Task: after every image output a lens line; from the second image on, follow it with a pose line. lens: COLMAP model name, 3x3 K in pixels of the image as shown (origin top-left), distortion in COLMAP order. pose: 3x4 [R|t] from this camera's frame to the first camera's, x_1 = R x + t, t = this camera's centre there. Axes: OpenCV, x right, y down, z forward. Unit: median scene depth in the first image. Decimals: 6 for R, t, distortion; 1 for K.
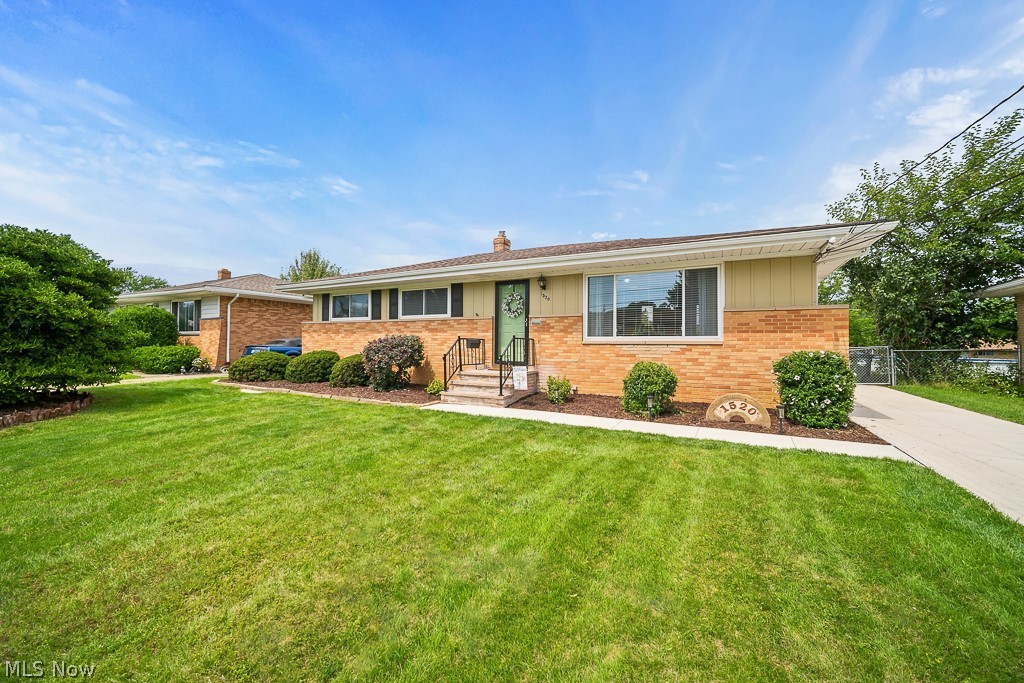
lens RADIAL K [[406.5, 0, 502.1], [0, 406.5, 340.7], [0, 0, 1]] dist [-0.002855, -0.000779]
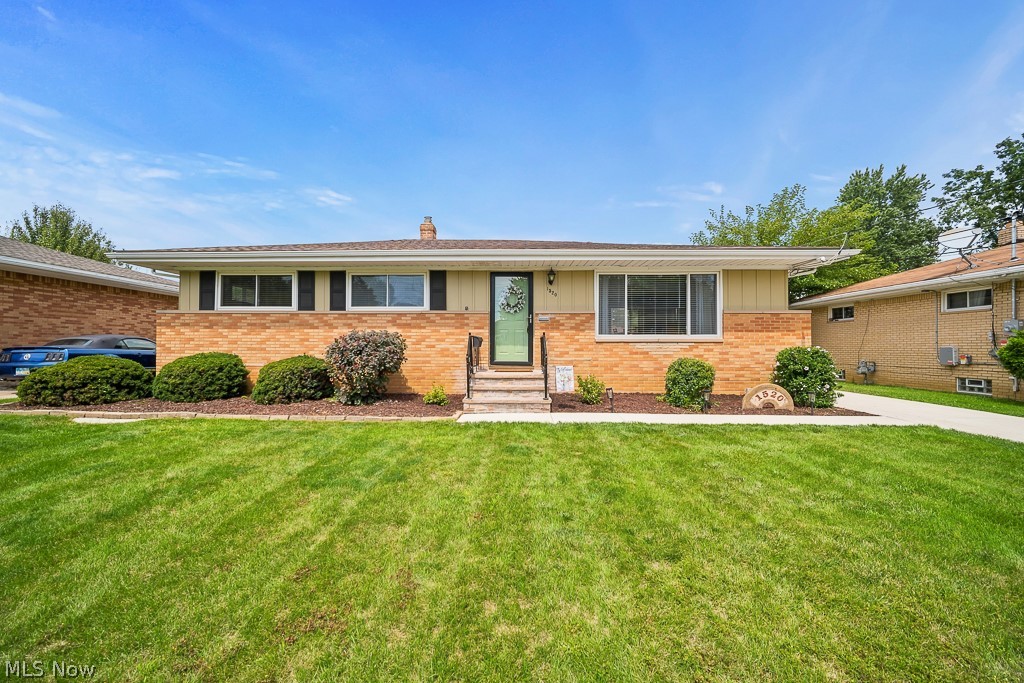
lens RADIAL K [[406.5, 0, 515.1], [0, 406.5, 343.0], [0, 0, 1]] dist [-0.002855, -0.000779]
pose [[0.889185, -0.002239, 0.457543, -0.406206], [-0.000305, 0.999985, 0.005487, 0.004910], [-0.457549, -0.005019, 0.889170, 0.201670]]
